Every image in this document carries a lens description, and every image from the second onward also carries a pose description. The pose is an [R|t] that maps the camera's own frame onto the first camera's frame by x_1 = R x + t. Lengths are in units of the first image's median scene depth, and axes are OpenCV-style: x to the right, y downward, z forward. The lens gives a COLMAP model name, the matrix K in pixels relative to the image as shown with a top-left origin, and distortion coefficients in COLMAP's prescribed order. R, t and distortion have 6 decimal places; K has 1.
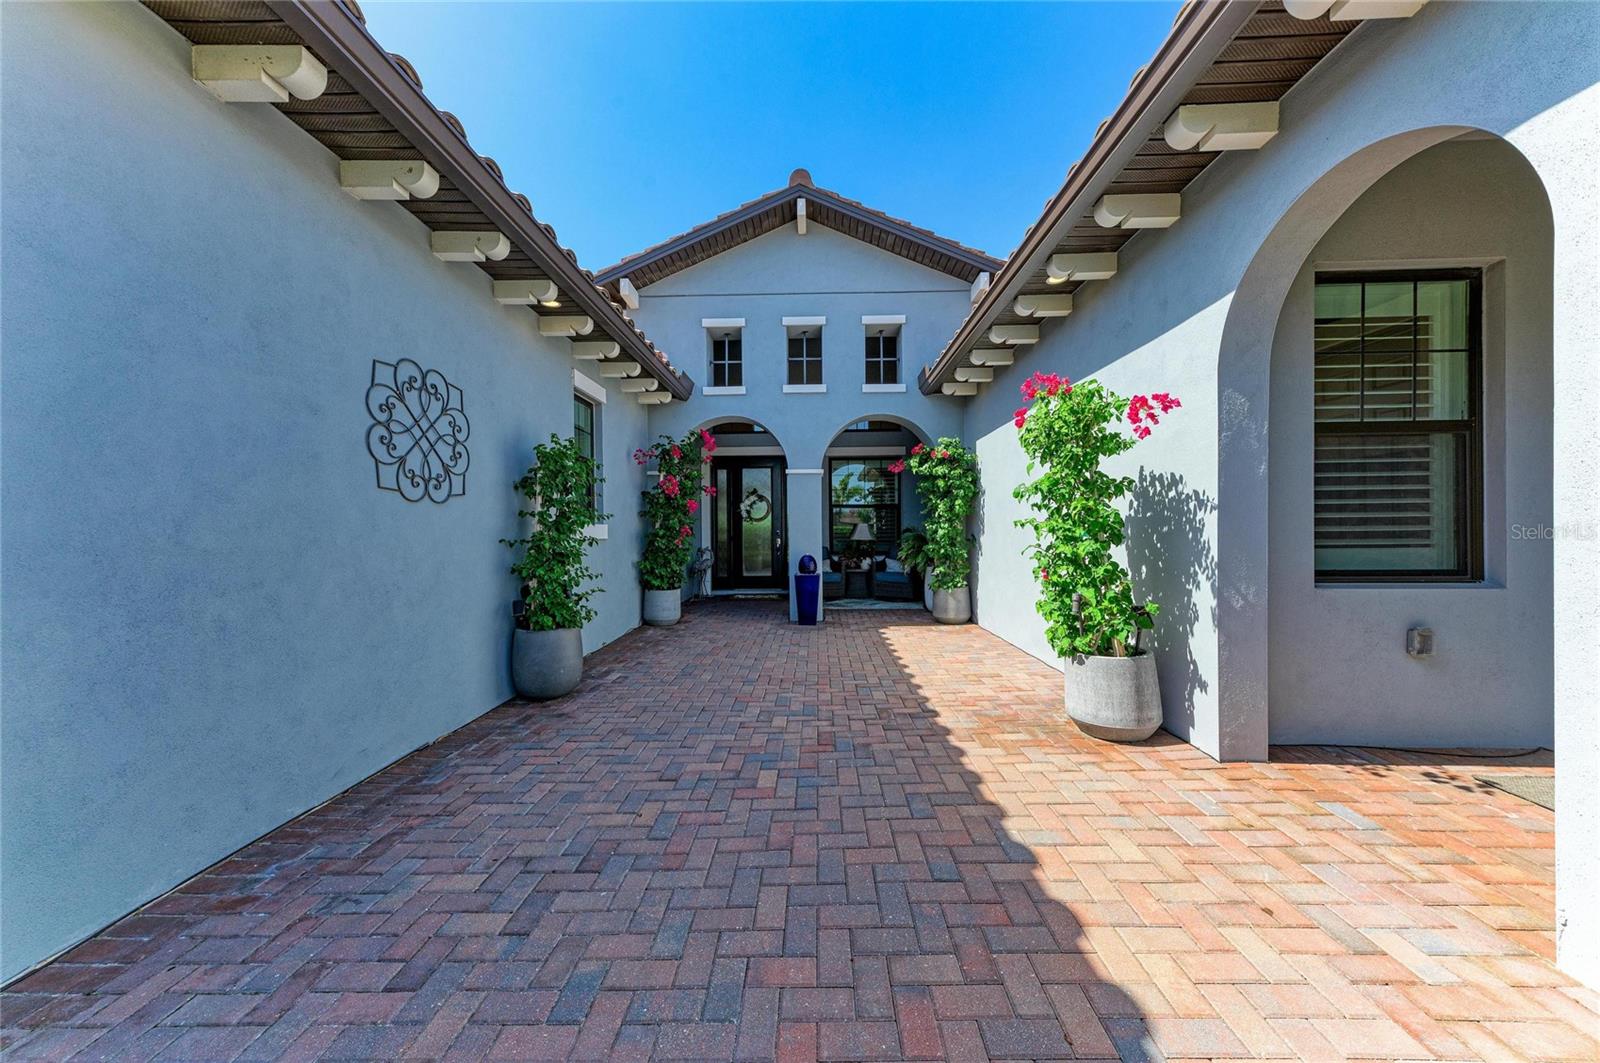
lens RADIAL K [[537.6, 0, 800.0], [0, 537.6, 531.5], [0, 0, 1]] dist [0.023766, -0.004810]
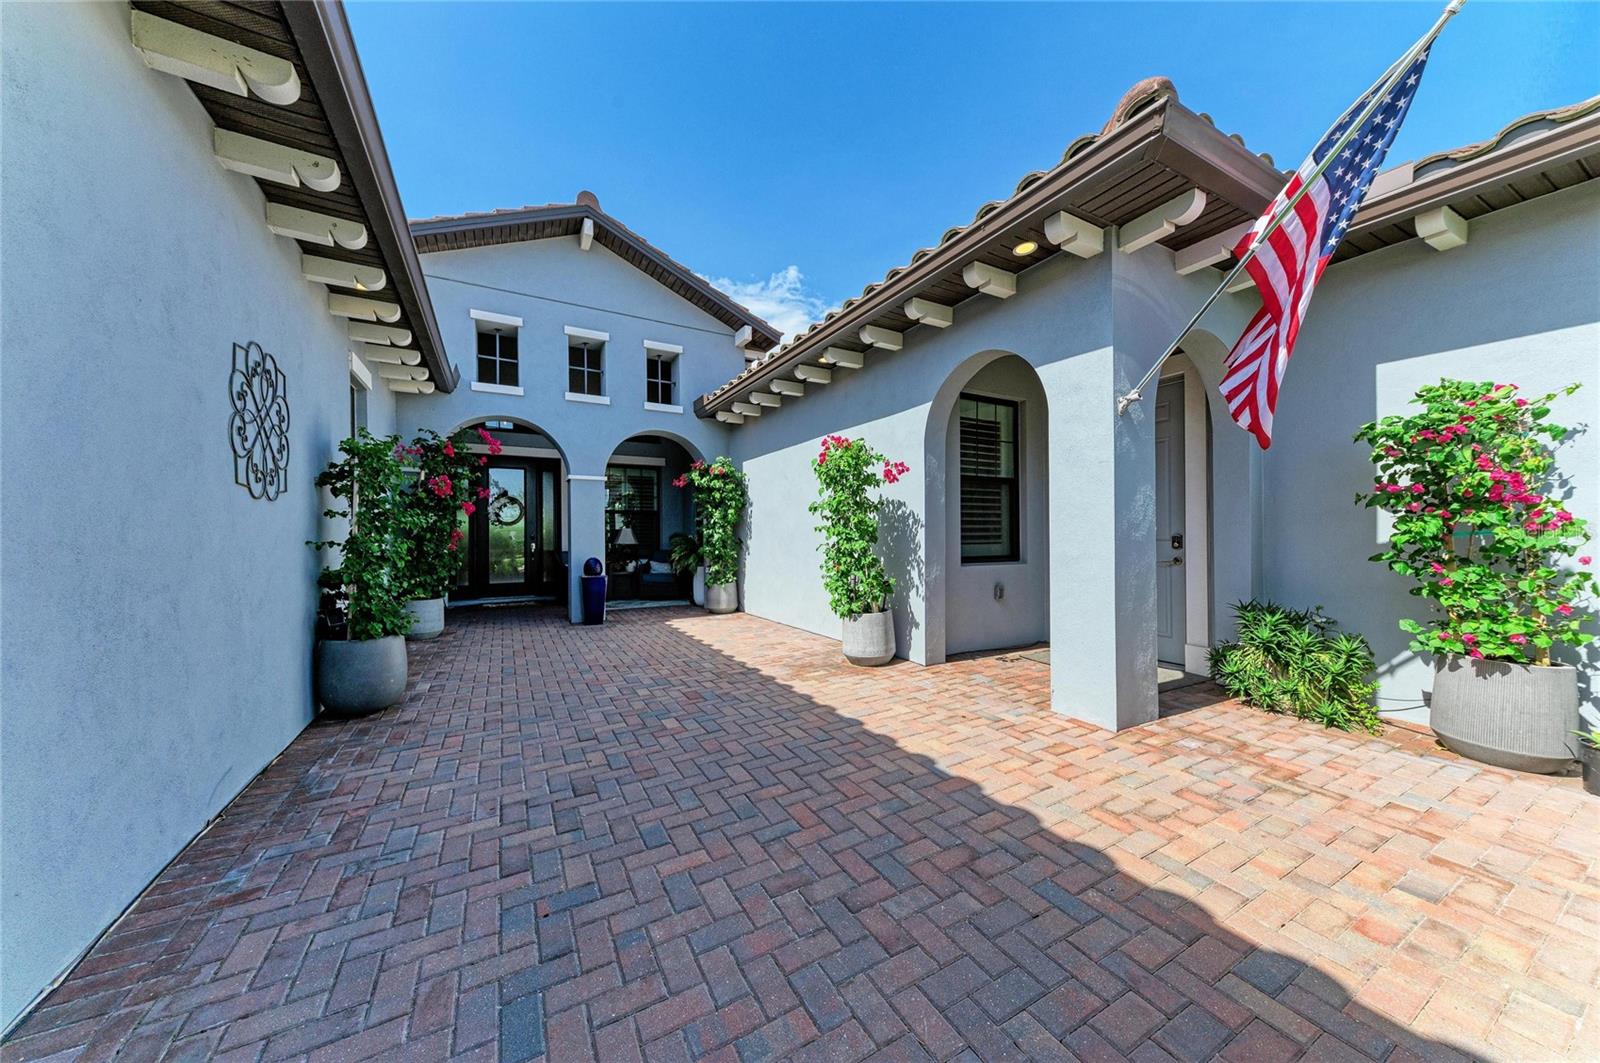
lens RADIAL K [[537.6, 0, 800.0], [0, 537.6, 531.5], [0, 0, 1]] dist [0.023766, -0.004810]
pose [[0.860113, 0.006955, 0.510056, -0.387088], [-0.001276, 0.999933, -0.011482, 0.007997], [-0.510102, 0.009225, 0.860065, -0.238768]]
